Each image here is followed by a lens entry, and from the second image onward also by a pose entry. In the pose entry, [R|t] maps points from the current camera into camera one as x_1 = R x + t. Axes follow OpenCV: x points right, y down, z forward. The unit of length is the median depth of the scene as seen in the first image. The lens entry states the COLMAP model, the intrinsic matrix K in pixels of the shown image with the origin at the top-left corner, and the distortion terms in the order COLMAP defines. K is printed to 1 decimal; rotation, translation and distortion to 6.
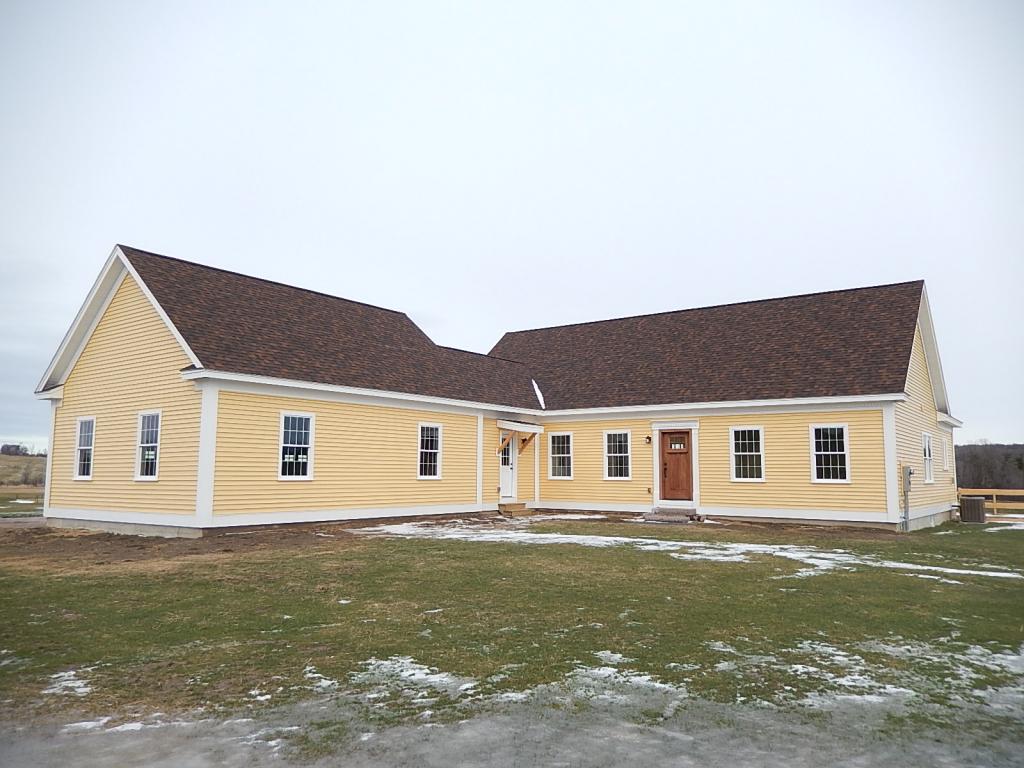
lens RADIAL K [[773.4, 0, 510.7], [0, 773.4, 379.2], [0, 0, 1]] dist [0.016492, -0.009367]
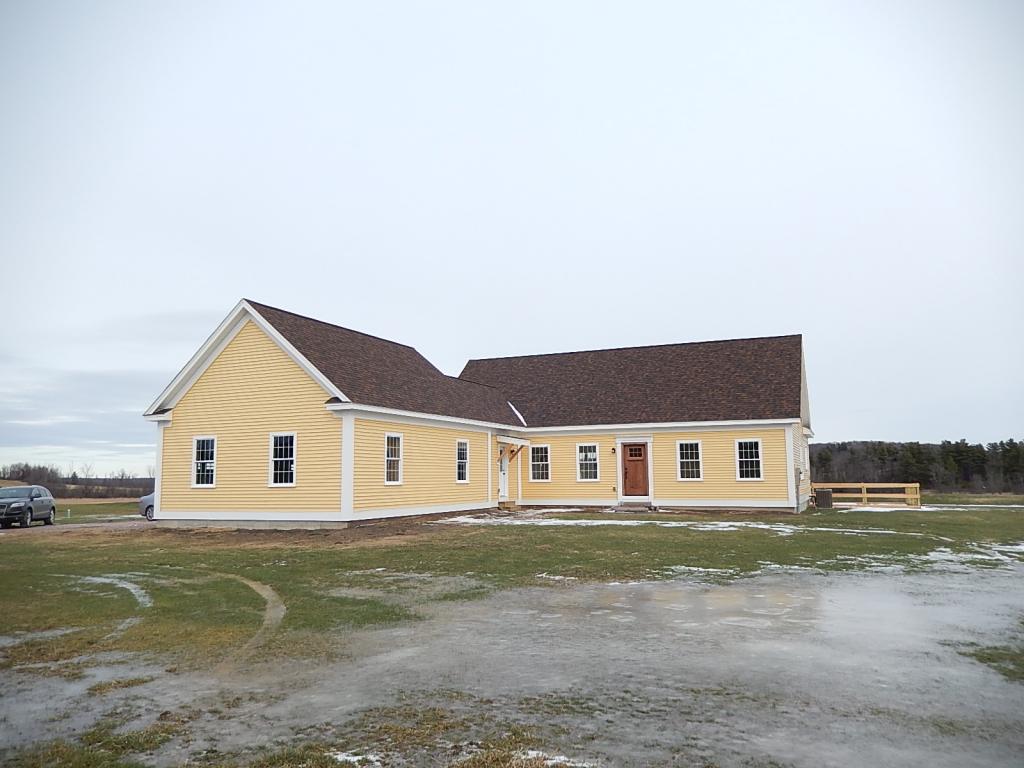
lens RADIAL K [[773.4, 0, 514.1], [0, 773.4, 385.8], [0, 0, 1]] dist [0.016492, -0.009367]
pose [[0.976215, 0.010741, 0.216538, -0.286725], [-0.011431, 0.999933, 0.001935, -0.034006], [-0.216503, -0.004364, 0.976272, -0.261316]]
